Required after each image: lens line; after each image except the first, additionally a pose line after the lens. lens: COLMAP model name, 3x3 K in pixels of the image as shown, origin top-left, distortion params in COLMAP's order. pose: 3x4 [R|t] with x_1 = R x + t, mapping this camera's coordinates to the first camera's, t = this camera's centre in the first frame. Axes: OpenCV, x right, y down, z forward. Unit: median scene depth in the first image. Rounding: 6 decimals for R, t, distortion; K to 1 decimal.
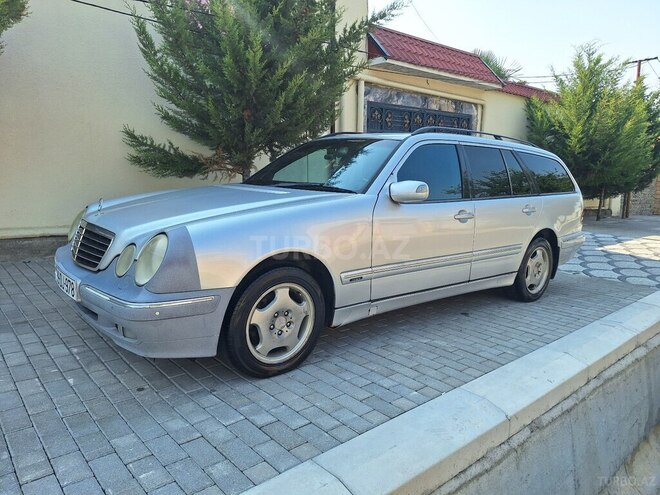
lens RADIAL K [[454.1, 0, 335.6], [0, 454.1, 246.1], [0, 0, 1]] dist [0.090398, -0.115647]
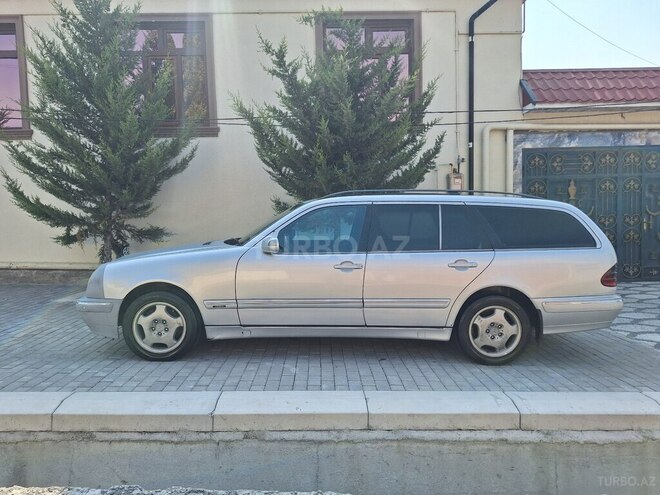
lens RADIAL K [[454.1, 0, 335.6], [0, 454.1, 246.1], [0, 0, 1]] dist [0.090398, -0.115647]
pose [[0.767961, 0.009465, -0.640426, 1.181497], [-0.077557, 0.993908, -0.078312, -0.029297], [0.635783, 0.109810, 0.764017, 0.122088]]
